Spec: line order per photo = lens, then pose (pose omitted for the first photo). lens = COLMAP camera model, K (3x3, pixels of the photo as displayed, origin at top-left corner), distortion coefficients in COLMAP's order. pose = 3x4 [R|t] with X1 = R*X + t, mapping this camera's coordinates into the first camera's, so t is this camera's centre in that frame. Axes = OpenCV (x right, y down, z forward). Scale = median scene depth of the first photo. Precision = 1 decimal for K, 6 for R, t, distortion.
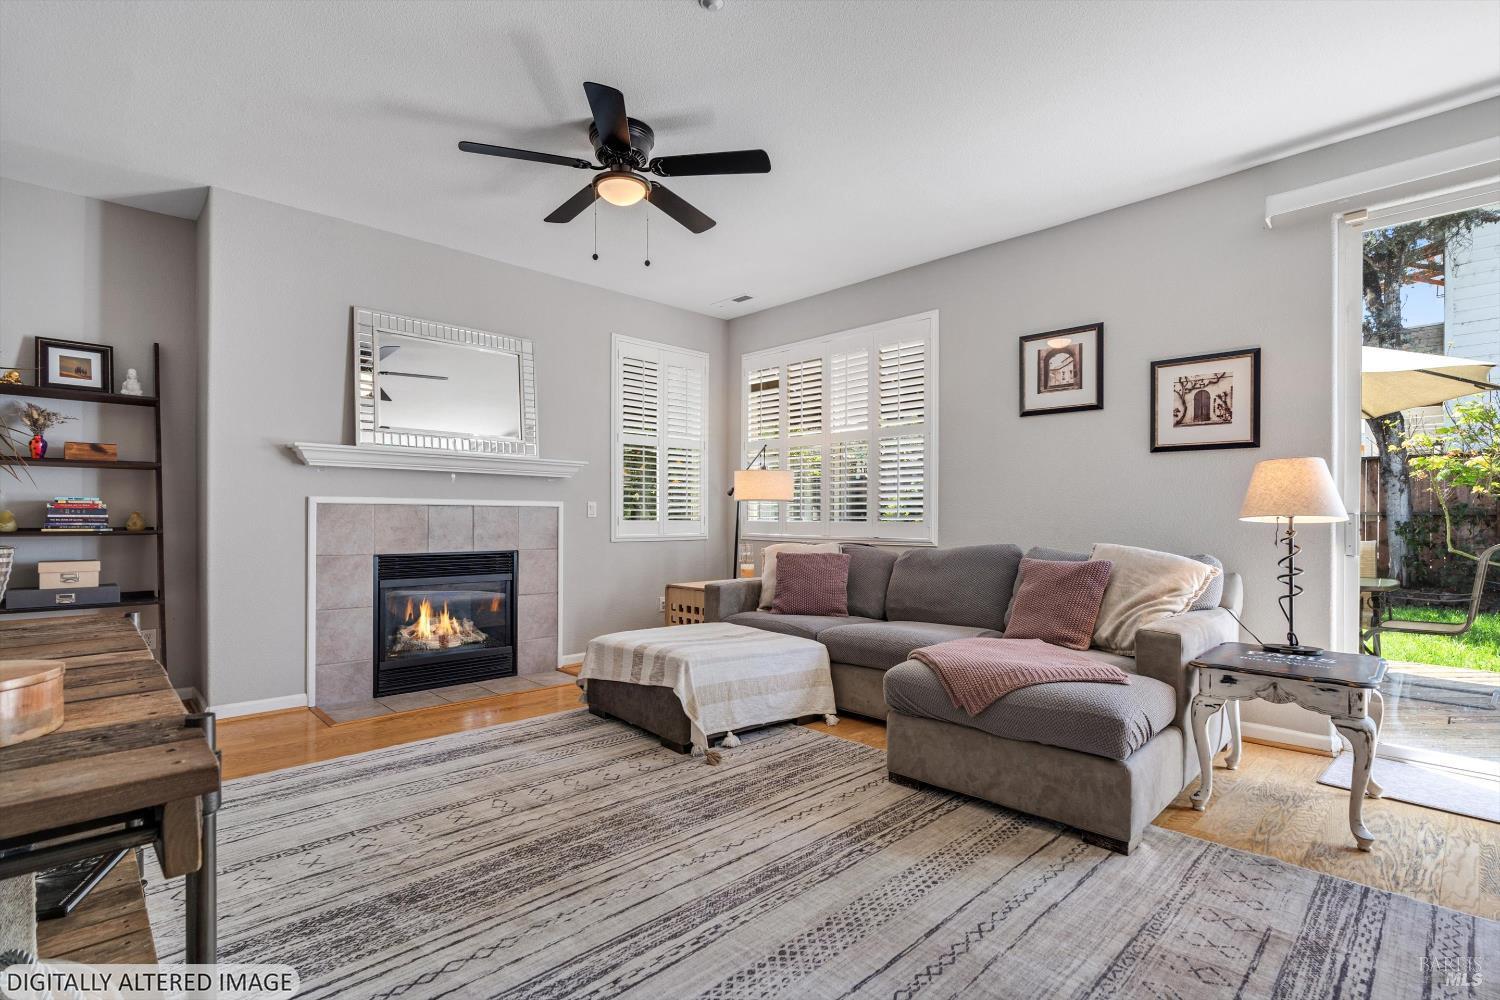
lens RADIAL K [[702.5, 0, 752.6], [0, 702.5, 518.0], [0, 0, 1]] dist [-0.003060, 0.000010]
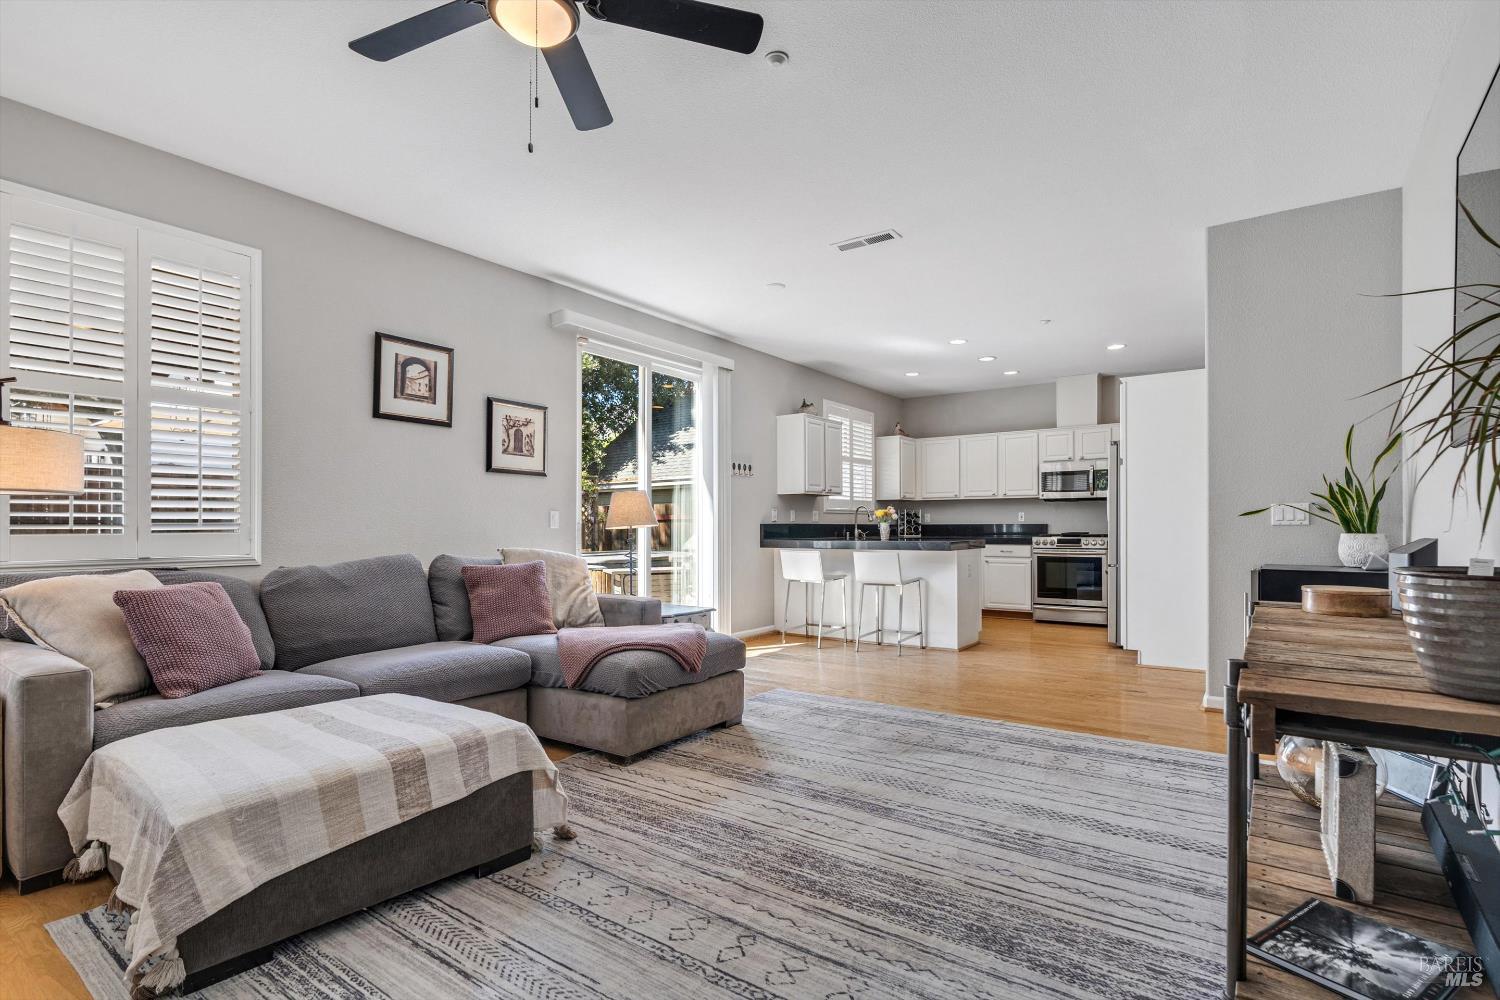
lens RADIAL K [[731.8, 0, 733.9], [0, 731.8, 522.2], [0, 0, 1]] dist [-0.000608, -0.000243]
pose [[-0.153706, 0.003589, 0.988110, -0.829203], [0.001570, 0.999993, -0.003388, -0.001983], [-0.988115, 0.001030, -0.153710, 0.868976]]
